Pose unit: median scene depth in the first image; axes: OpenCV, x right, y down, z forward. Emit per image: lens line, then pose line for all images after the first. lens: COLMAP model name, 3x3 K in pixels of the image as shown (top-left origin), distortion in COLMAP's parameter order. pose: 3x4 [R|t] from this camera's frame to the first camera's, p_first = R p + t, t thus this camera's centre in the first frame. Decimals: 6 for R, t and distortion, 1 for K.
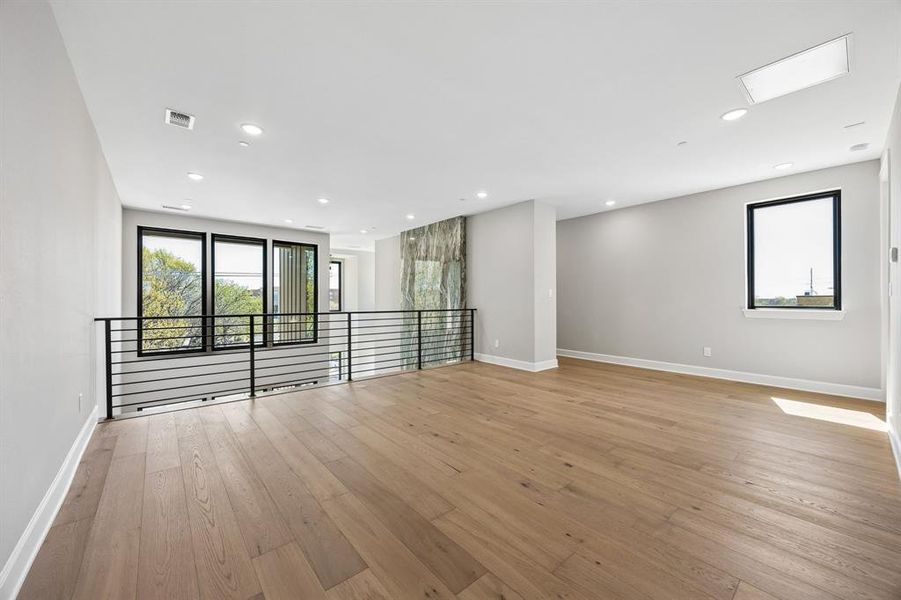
lens RADIAL K [[348.2, 0, 448.9], [0, 348.2, 299.7], [0, 0, 1]] dist [-0.007421, 0.001978]
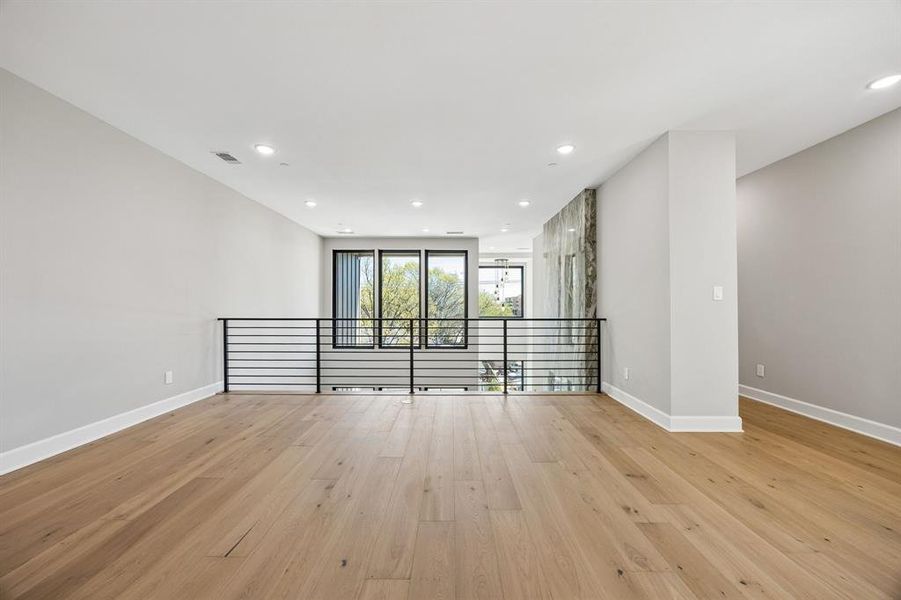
lens RADIAL K [[348.2, 0, 448.9], [0, 348.2, 298.6], [0, 0, 1]] dist [-0.007421, 0.001978]
pose [[0.753509, -0.012916, -0.657310, 0.288952], [-0.000948, 0.999785, -0.020731, 0.001446], [0.657437, 0.016244, 0.753335, 0.271892]]
